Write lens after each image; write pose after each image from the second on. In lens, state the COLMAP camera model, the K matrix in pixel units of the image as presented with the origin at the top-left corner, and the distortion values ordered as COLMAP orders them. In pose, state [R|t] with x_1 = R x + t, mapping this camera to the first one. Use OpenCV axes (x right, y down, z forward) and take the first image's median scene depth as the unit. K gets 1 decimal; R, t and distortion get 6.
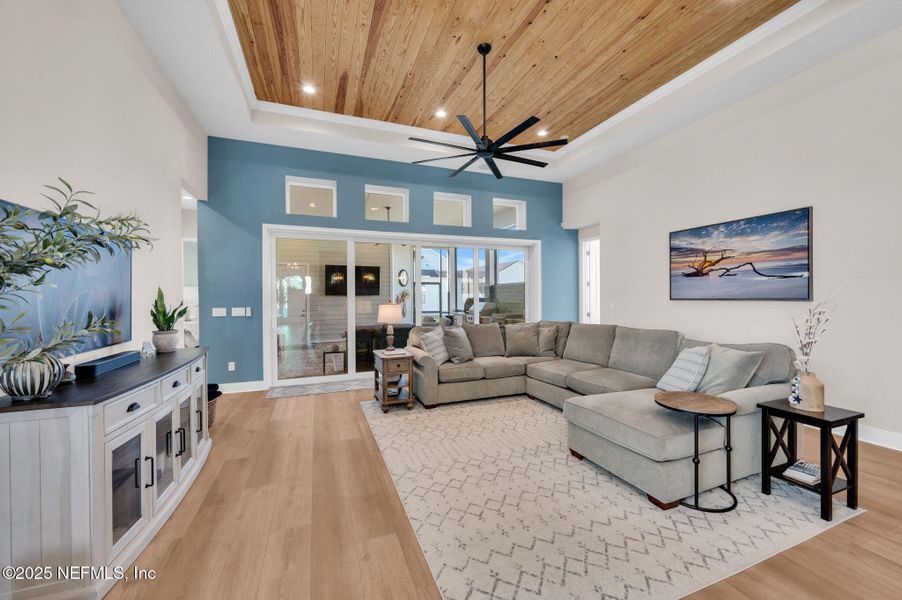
lens RADIAL K [[357.3, 0, 459.4], [0, 357.3, 297.5], [0, 0, 1]] dist [-0.000689, -0.000028]
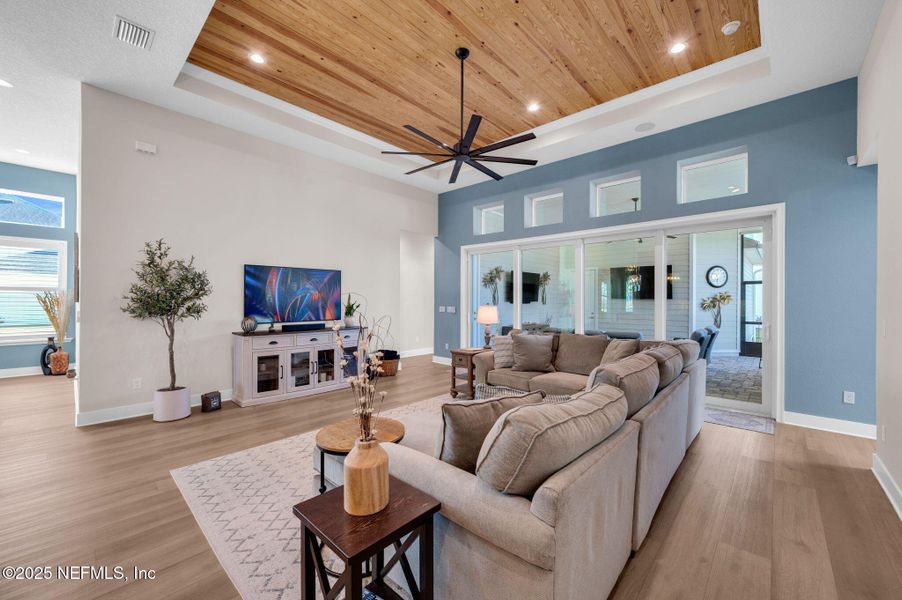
lens RADIAL K [[357.3, 0, 456.7], [0, 357.3, 298.8], [0, 0, 1]] dist [-0.000689, -0.000028]
pose [[0.433710, 0.006576, -0.901028, 0.871882], [-0.011394, 0.999933, 0.001813, -0.006963], [0.900980, 0.009480, 0.433756, 0.500000]]
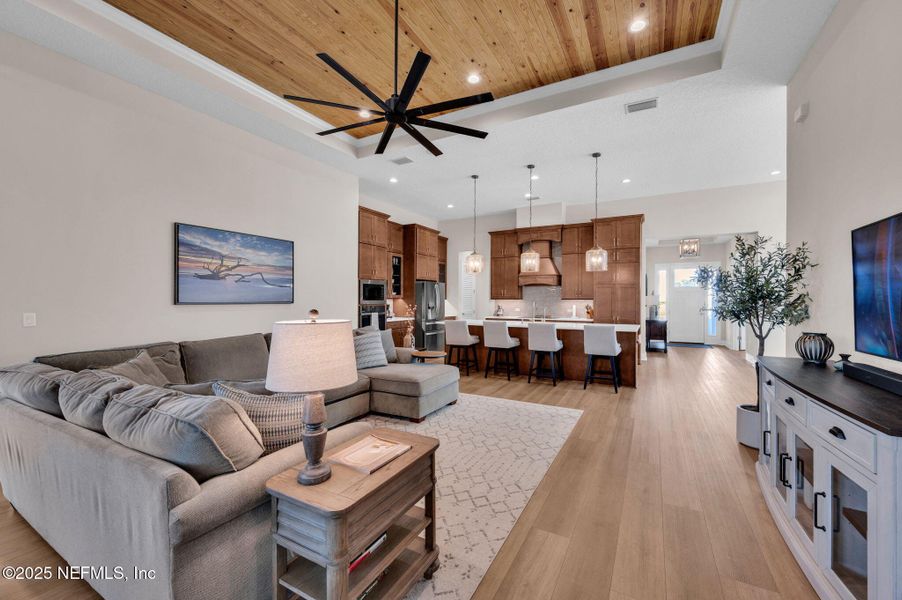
lens RADIAL K [[357.3, 0, 455.8], [0, 357.3, 300.9], [0, 0, 1]] dist [-0.000689, -0.000028]
pose [[-0.631515, 0.004802, 0.775349, -0.559123], [0.007087, 0.999975, -0.000420, 0.004204], [-0.775331, 0.005229, -0.631533, 1.253819]]
